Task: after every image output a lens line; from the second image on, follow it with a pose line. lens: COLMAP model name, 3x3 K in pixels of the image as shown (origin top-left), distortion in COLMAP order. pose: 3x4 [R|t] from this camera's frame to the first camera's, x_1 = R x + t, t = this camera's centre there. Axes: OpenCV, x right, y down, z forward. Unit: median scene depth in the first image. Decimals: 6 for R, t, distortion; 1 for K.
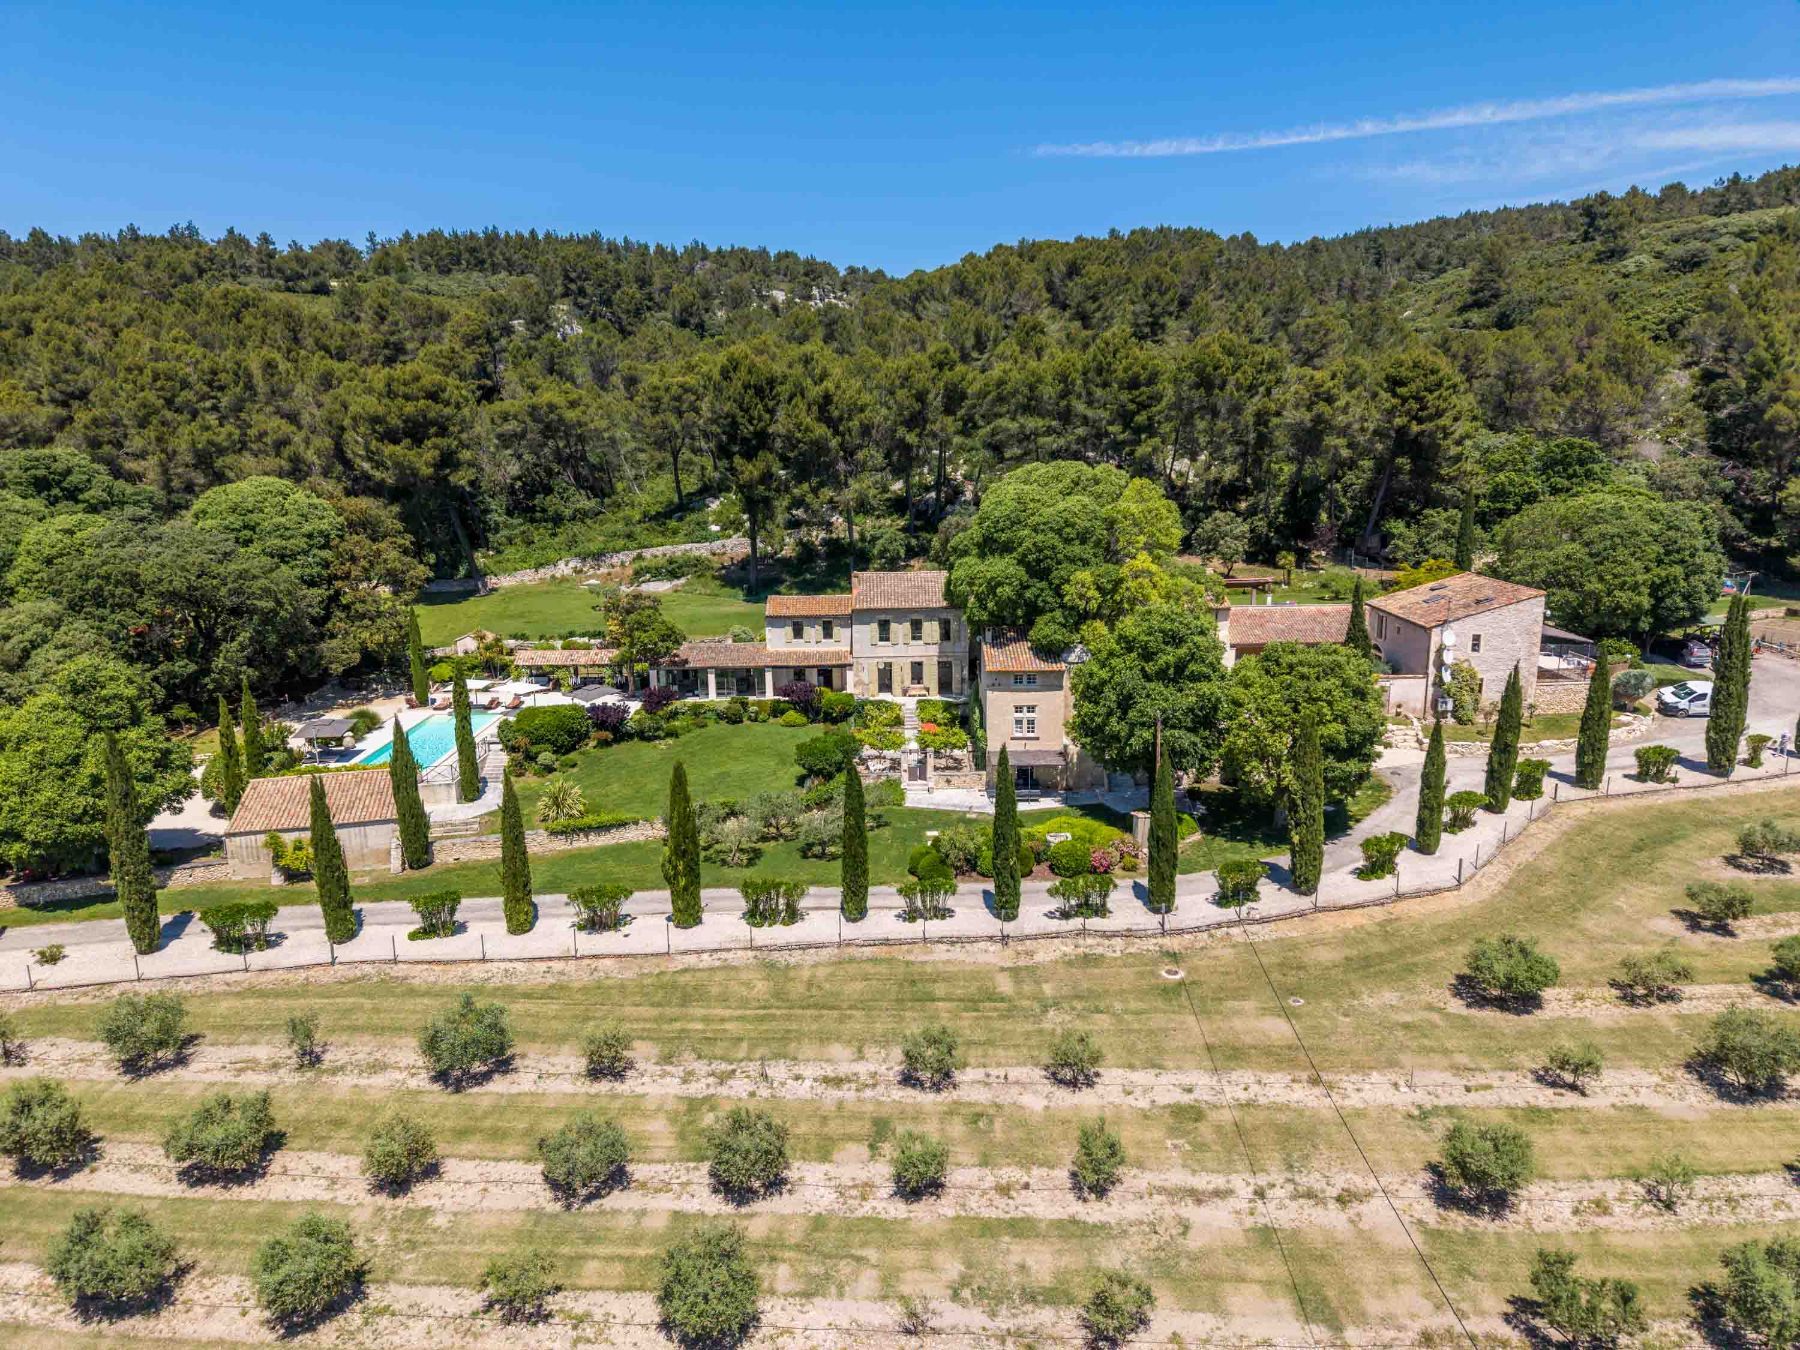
lens RADIAL K [[1144.7, 0, 898.1], [0, 1144.7, 695.1], [0, 0, 1]] dist [0.242939, -0.239299]
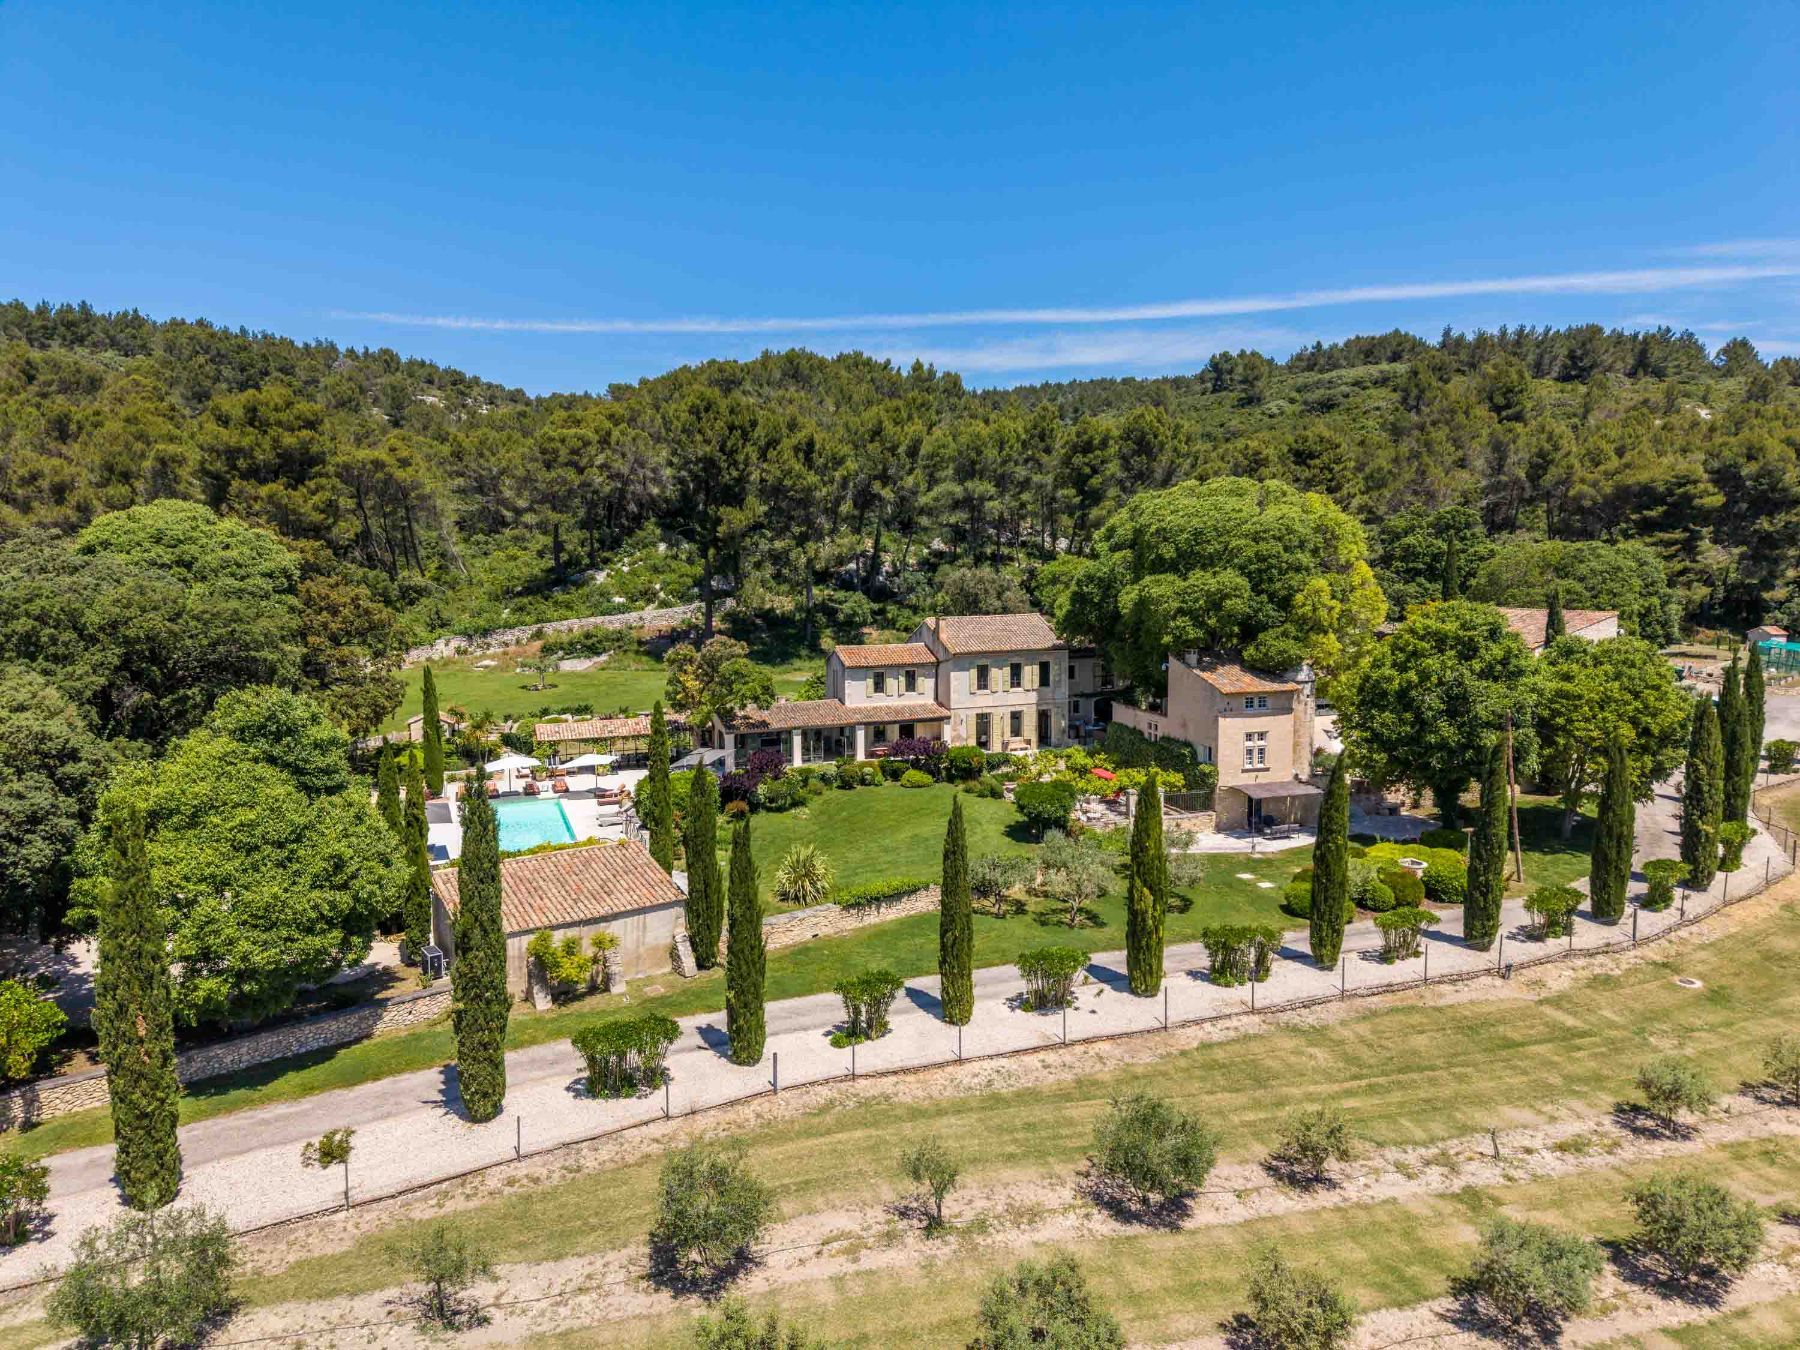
lens RADIAL K [[1144.7, 0, 898.1], [0, 1144.7, 695.1], [0, 0, 1]] dist [0.242939, -0.239299]
pose [[0.941360, -0.035817, 0.335498, -0.379734], [0.074418, 0.991903, -0.102913, 0.044755], [-0.329095, 0.121845, 0.936403, 0.193241]]
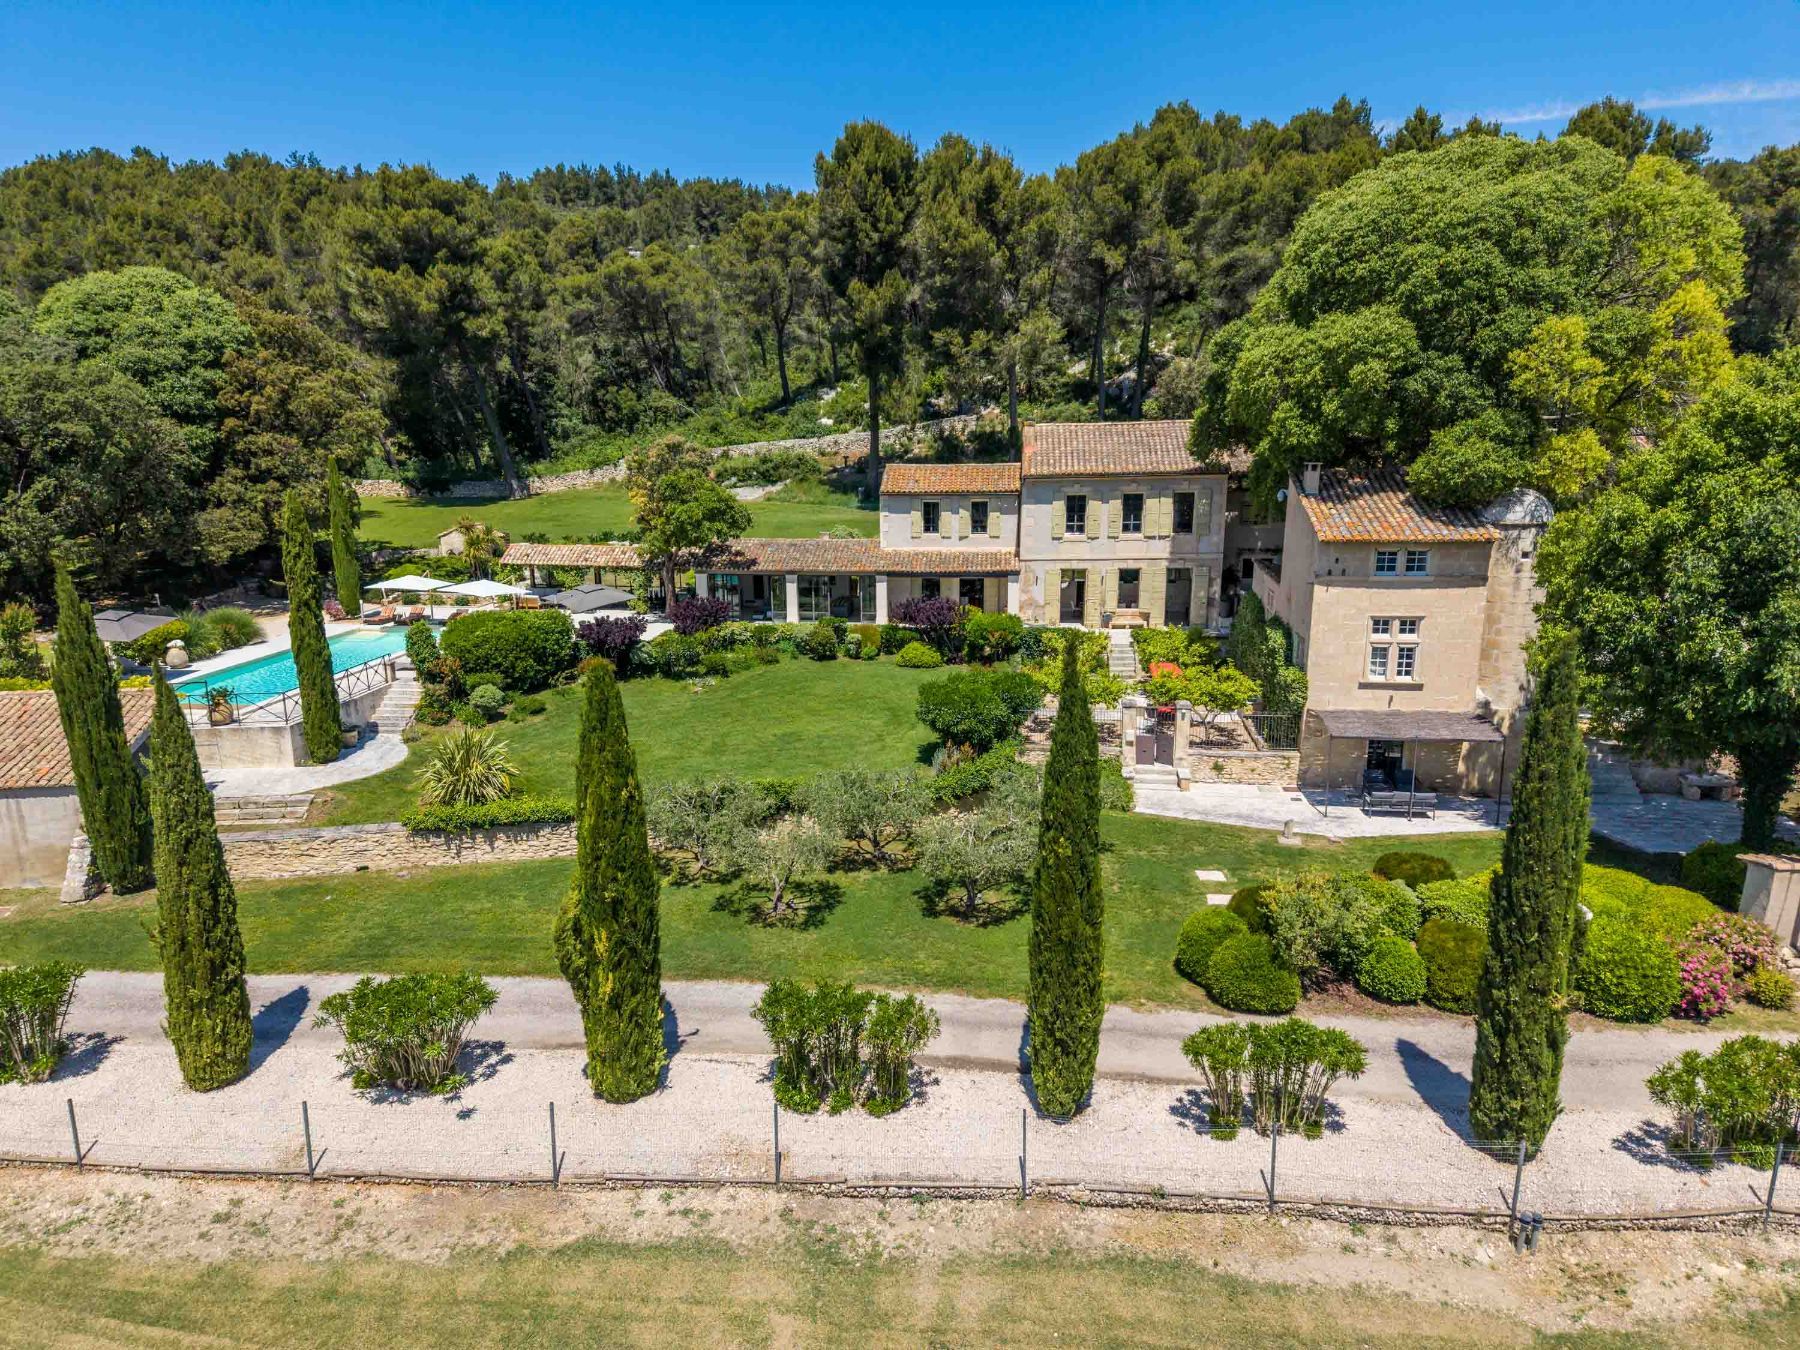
lens RADIAL K [[1144.7, 0, 898.1], [0, 1144.7, 695.1], [0, 0, 1]] dist [0.242939, -0.239299]
pose [[0.992799, 0.033738, -0.114939, -0.032142], [-0.033536, 0.999431, 0.003691, 0.039303], [0.114998, 0.000190, 0.993366, 0.396499]]
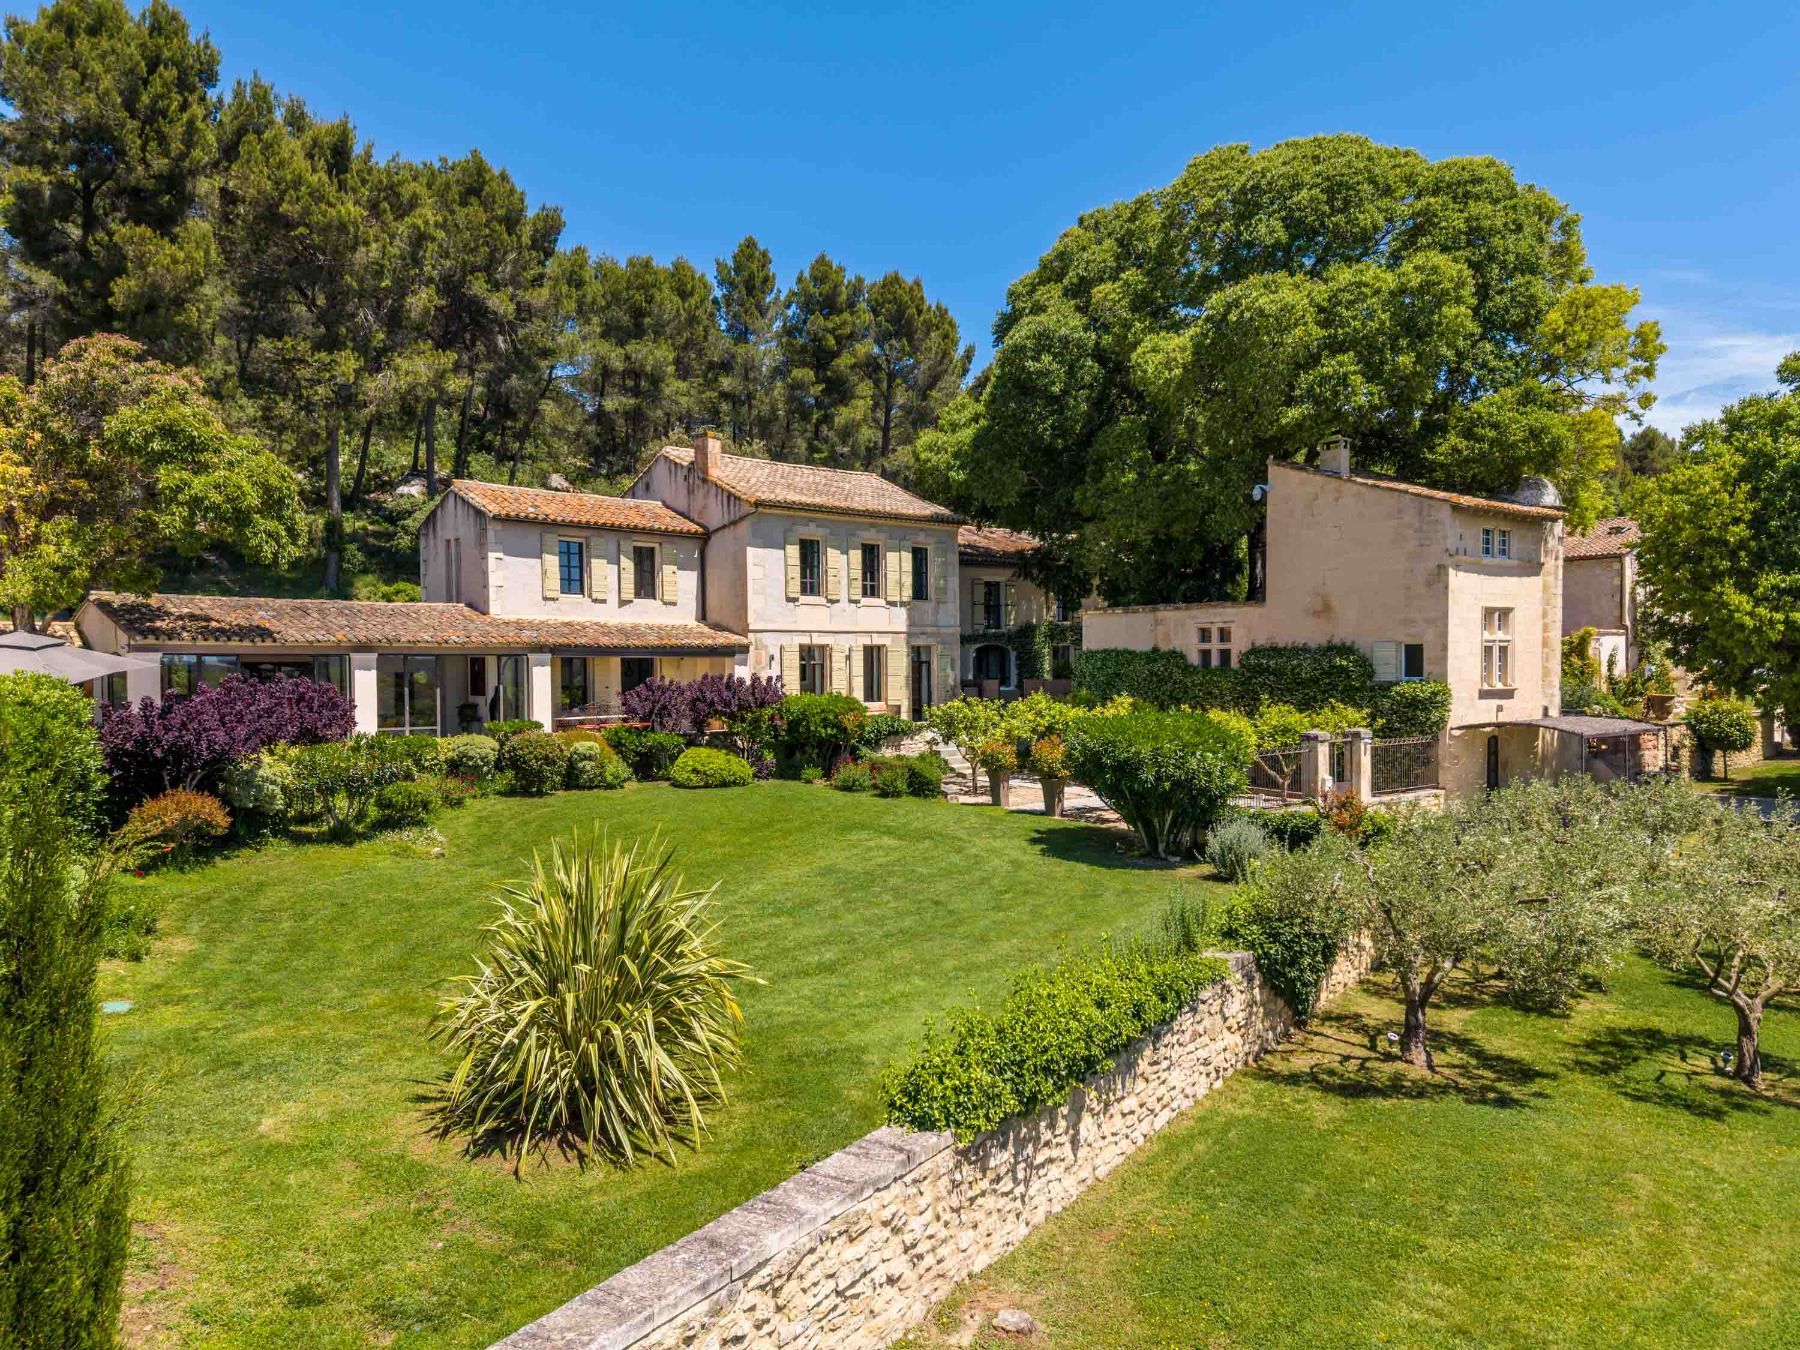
lens RADIAL K [[1278.8, 0, 909.8], [0, 1278.8, 706.1], [0, 0, 1]] dist [0.243345, -0.238499]
pose [[0.752228, -0.013432, 0.658766, -0.293203], [0.149901, 0.977064, -0.151246, 0.068433], [-0.641625, 0.212522, 0.736989, 0.659503]]
